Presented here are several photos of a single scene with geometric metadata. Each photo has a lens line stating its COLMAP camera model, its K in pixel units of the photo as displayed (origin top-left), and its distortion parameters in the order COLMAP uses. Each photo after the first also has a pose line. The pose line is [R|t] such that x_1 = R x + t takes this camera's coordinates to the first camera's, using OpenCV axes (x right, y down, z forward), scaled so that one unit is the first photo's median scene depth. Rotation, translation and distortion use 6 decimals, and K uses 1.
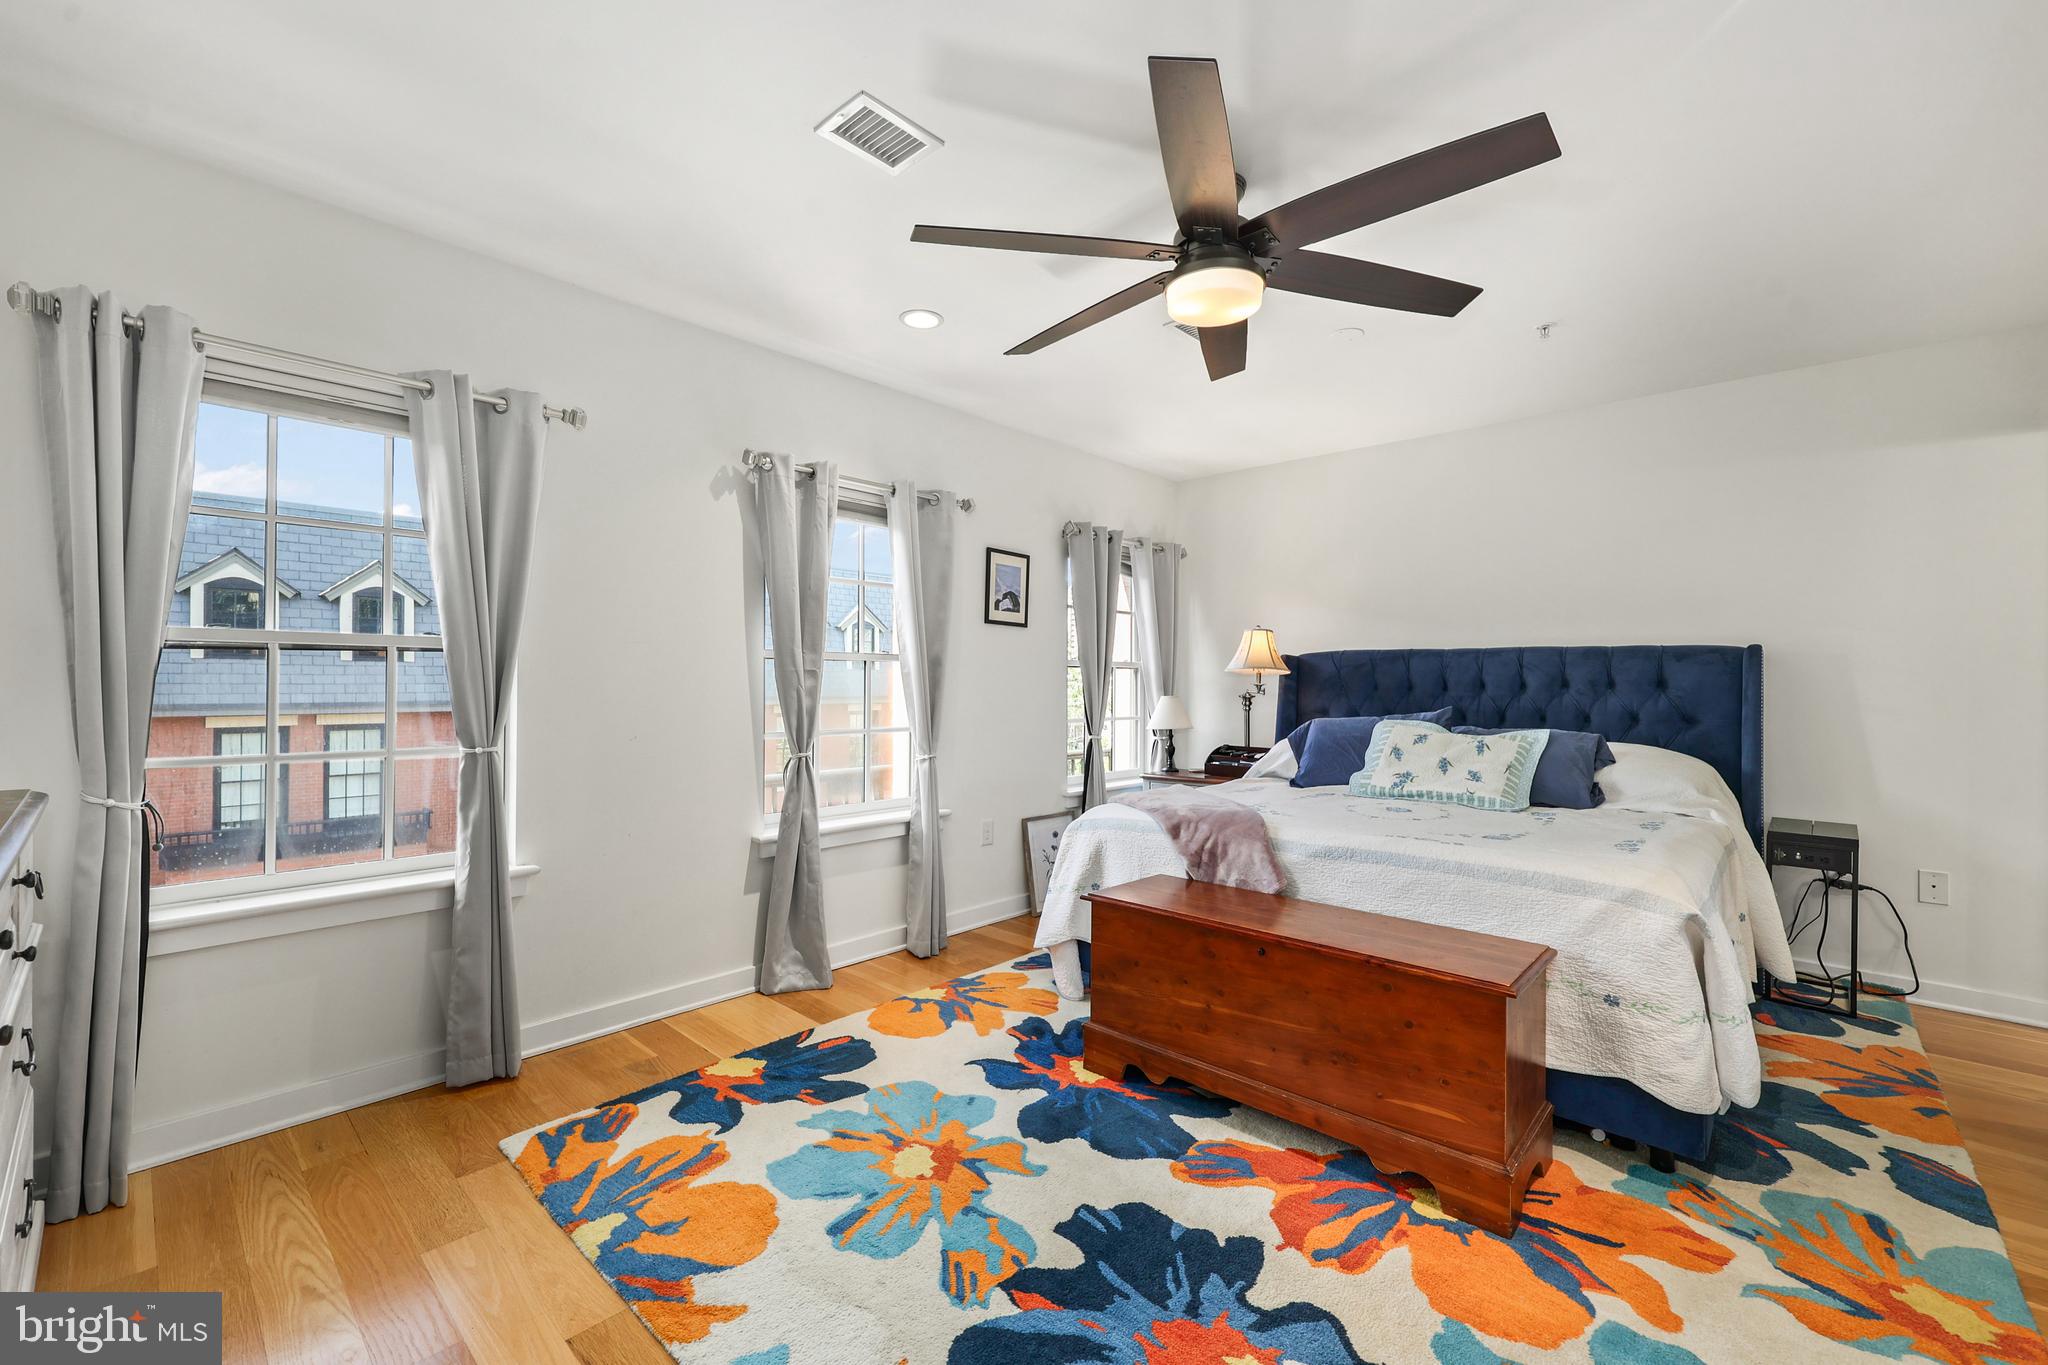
lens RADIAL K [[835.5, 0, 1025.8], [0, 835.5, 666.2], [0, 0, 1]] dist [-0.001066, -0.000285]
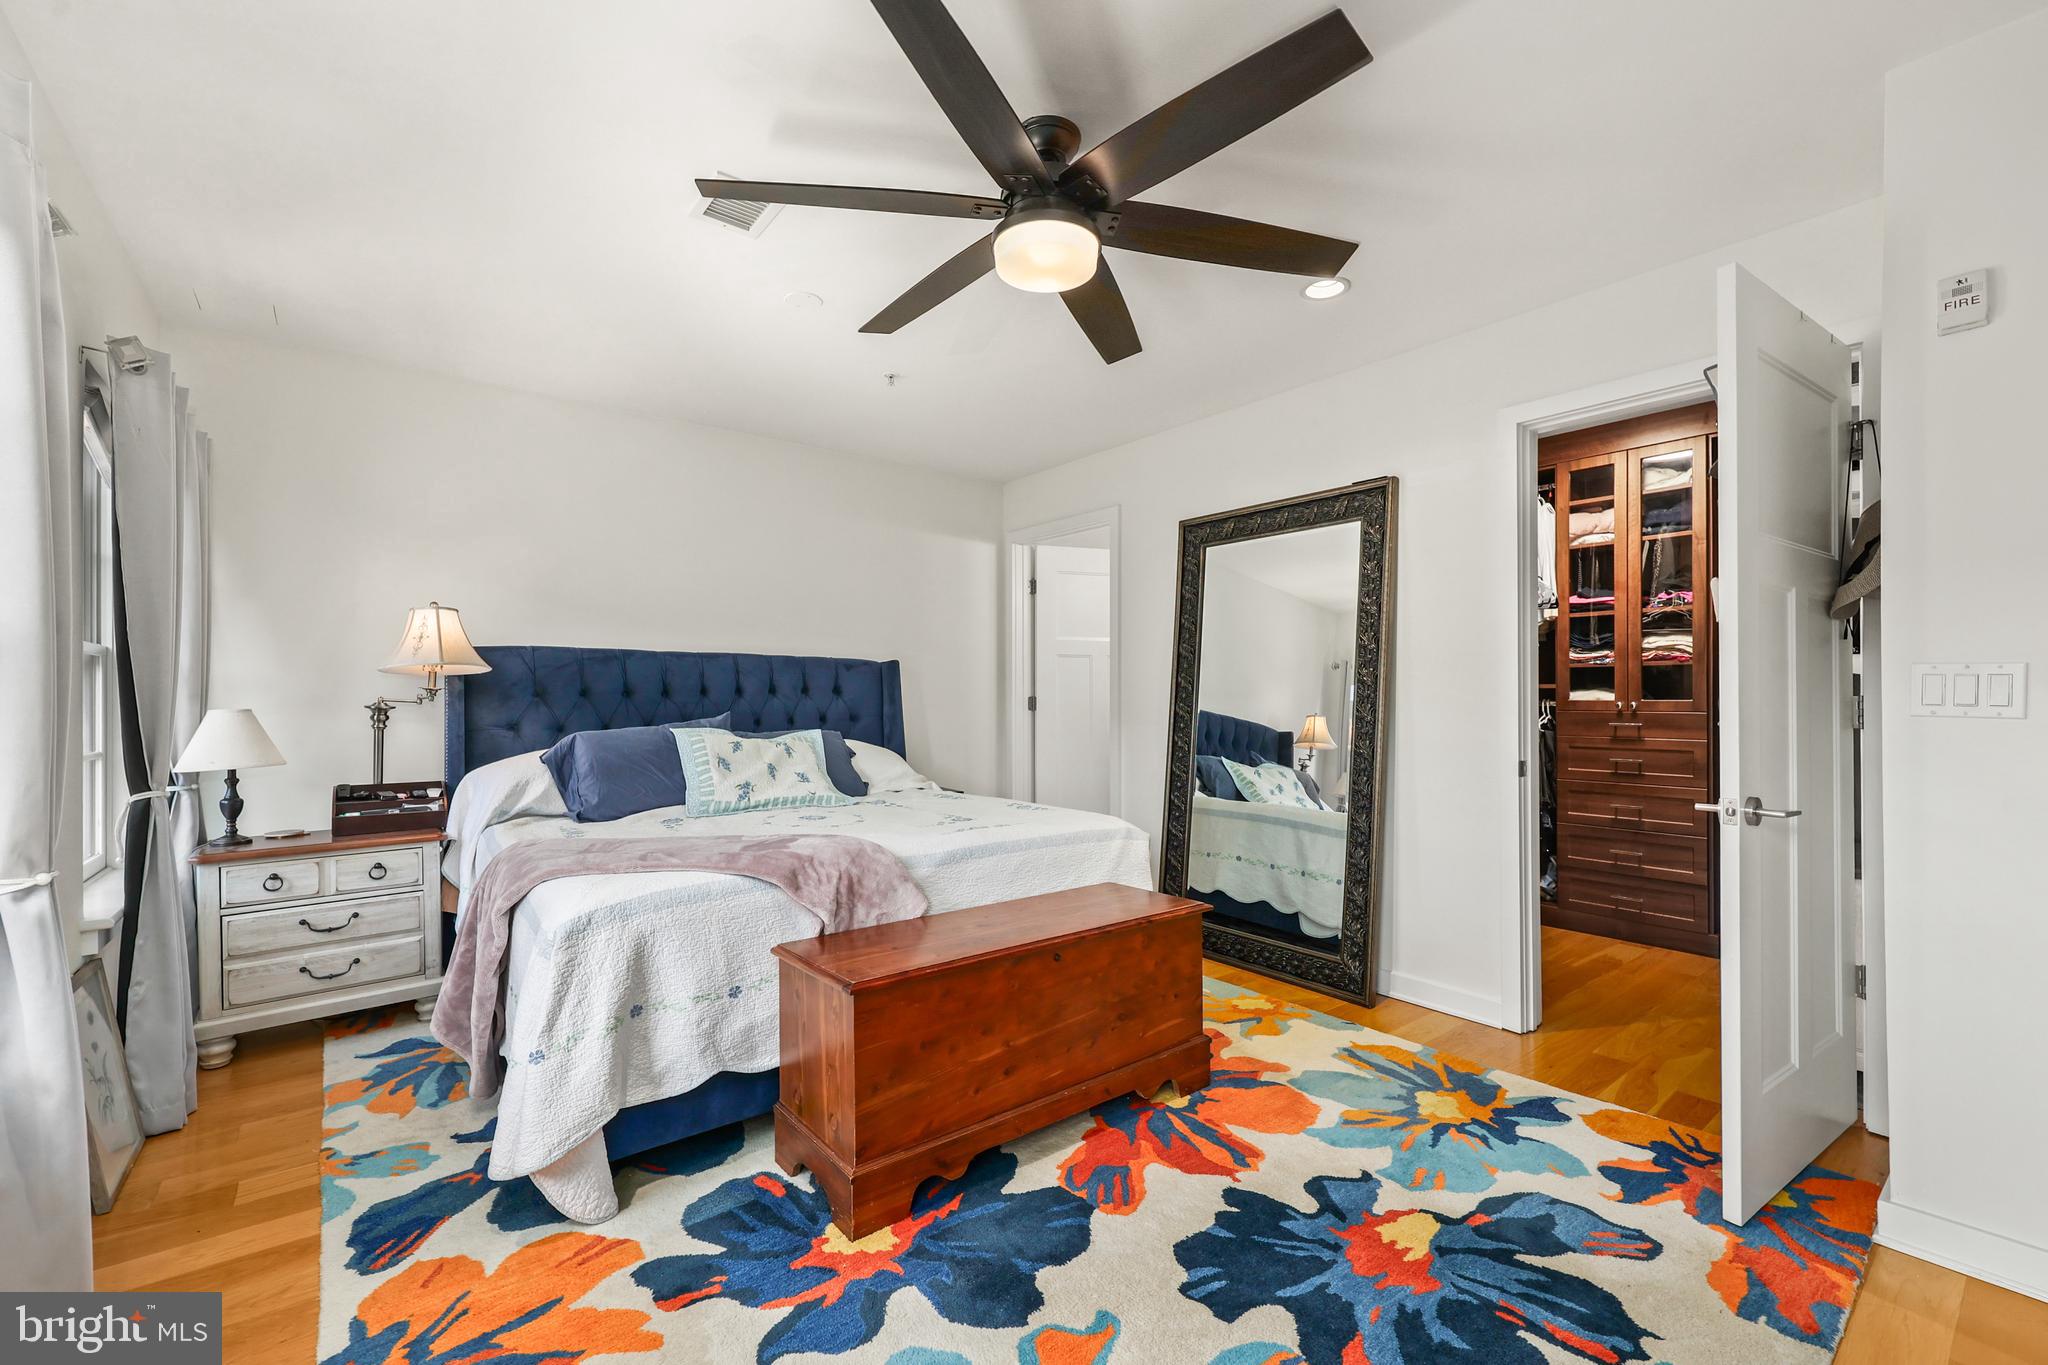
lens RADIAL K [[849.5, 0, 1020.2], [0, 849.5, 686.1], [0, 0, 1]] dist [0.002654, 0.000216]
pose [[0.158691, 0.008523, 0.987291, -0.583145], [-0.017649, 0.999827, -0.005794, 0.026467], [-0.987171, -0.016505, 0.158814, 0.736552]]
